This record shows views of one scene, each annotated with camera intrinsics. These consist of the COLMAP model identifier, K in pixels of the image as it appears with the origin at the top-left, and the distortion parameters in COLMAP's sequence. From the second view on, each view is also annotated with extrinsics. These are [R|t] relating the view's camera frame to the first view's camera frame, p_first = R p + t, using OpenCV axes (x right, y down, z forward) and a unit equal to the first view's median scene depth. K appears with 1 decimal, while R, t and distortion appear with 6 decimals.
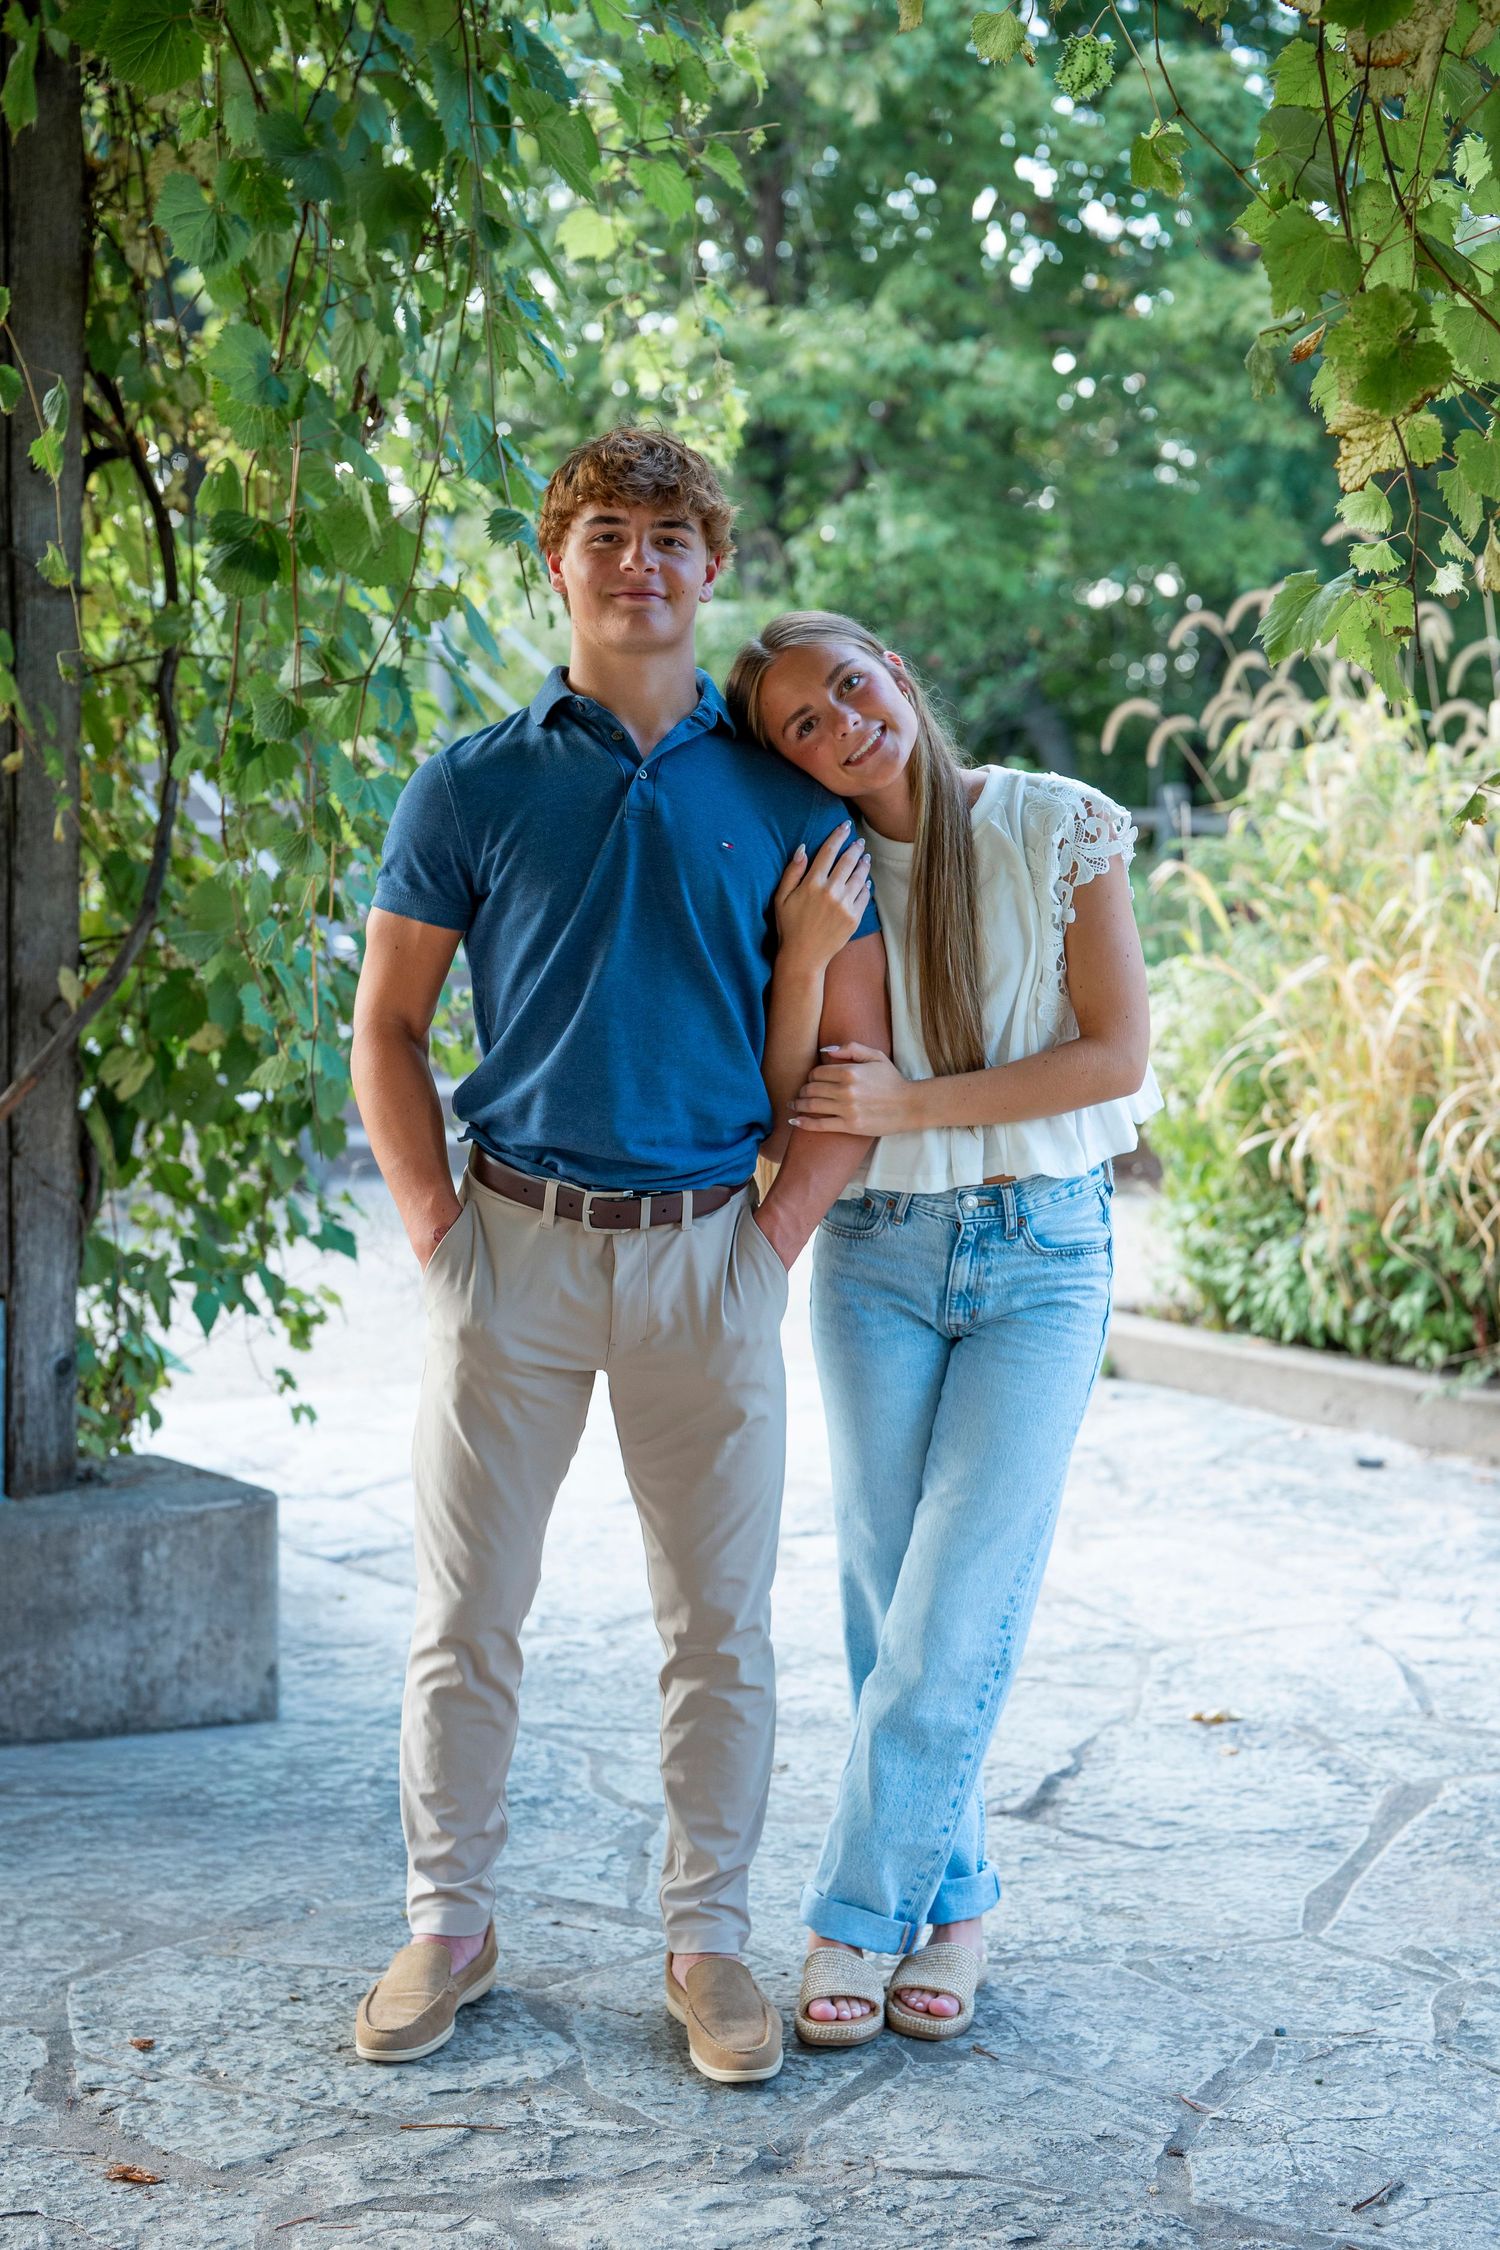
lens RADIAL K [[3241.6, 0, 750.0], [0, 3241.6, 1125.0], [0, 0, 1]] dist [-0.140650, 0.690056]
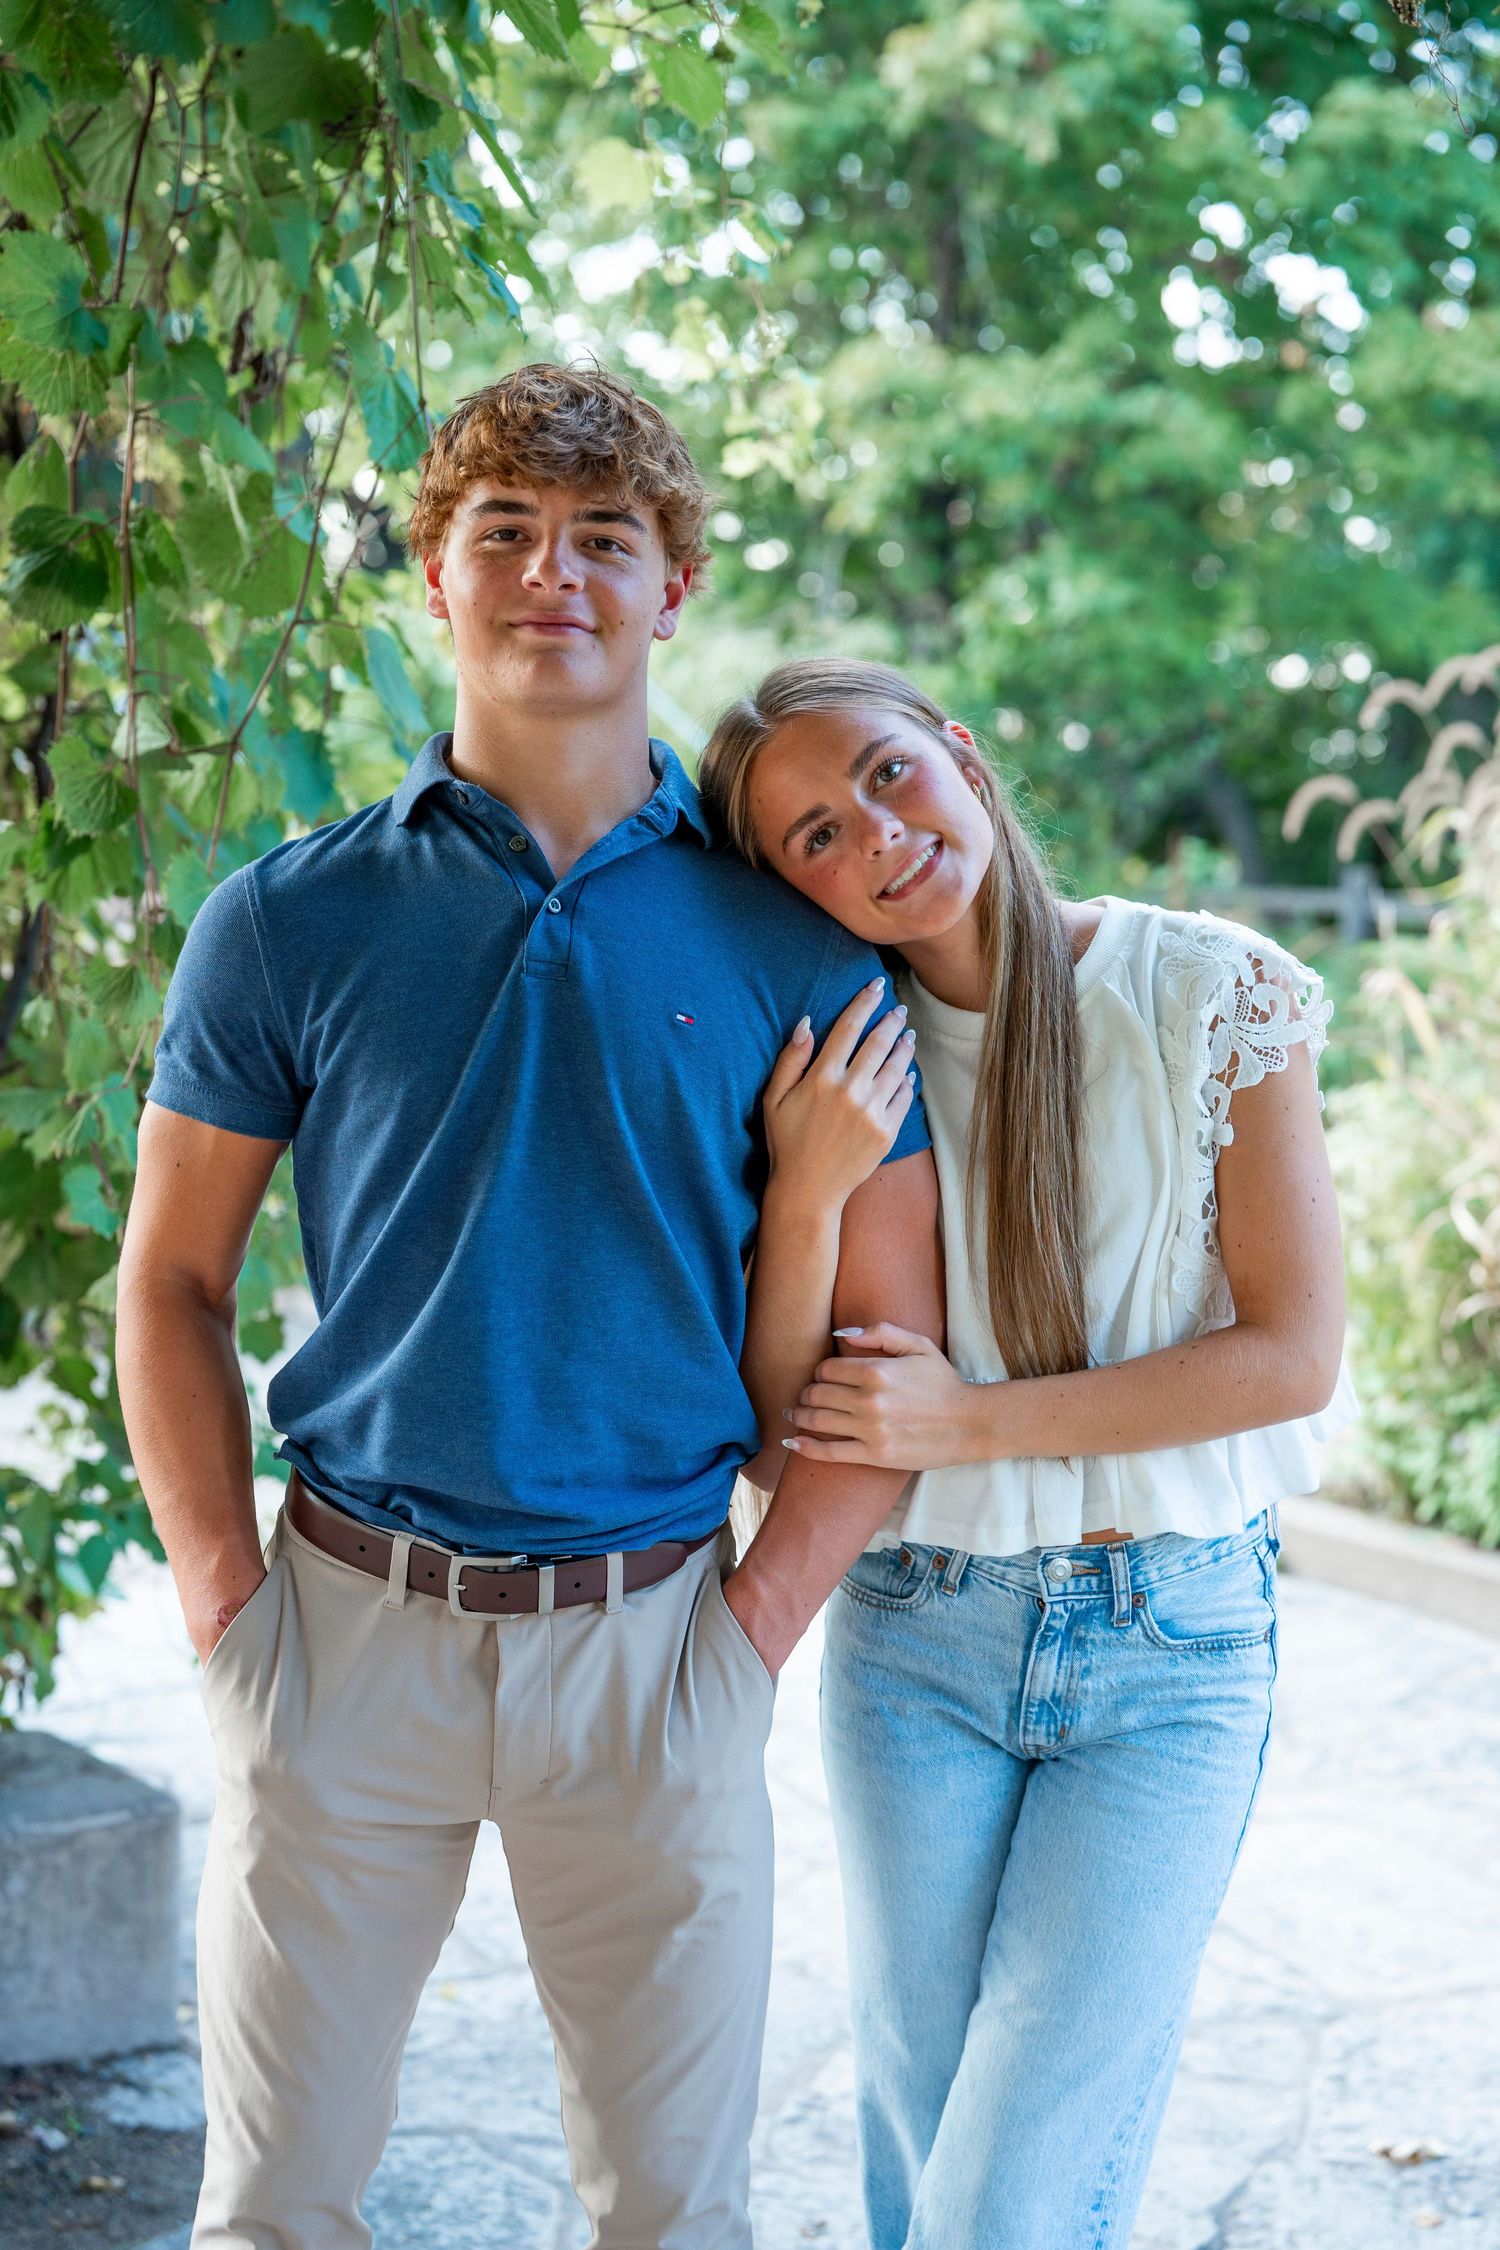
lens RADIAL K [[2950.3, 0, 863.2], [0, 2950.3, 1095.0], [0, 0, 1]] dist [-0.363762, 1.974572]
pose [[0.999138, 0.022950, -0.034583, 0.046618], [-0.023535, 0.999585, -0.016599, -0.060673], [0.034188, 0.017399, 0.999264, 0.411042]]
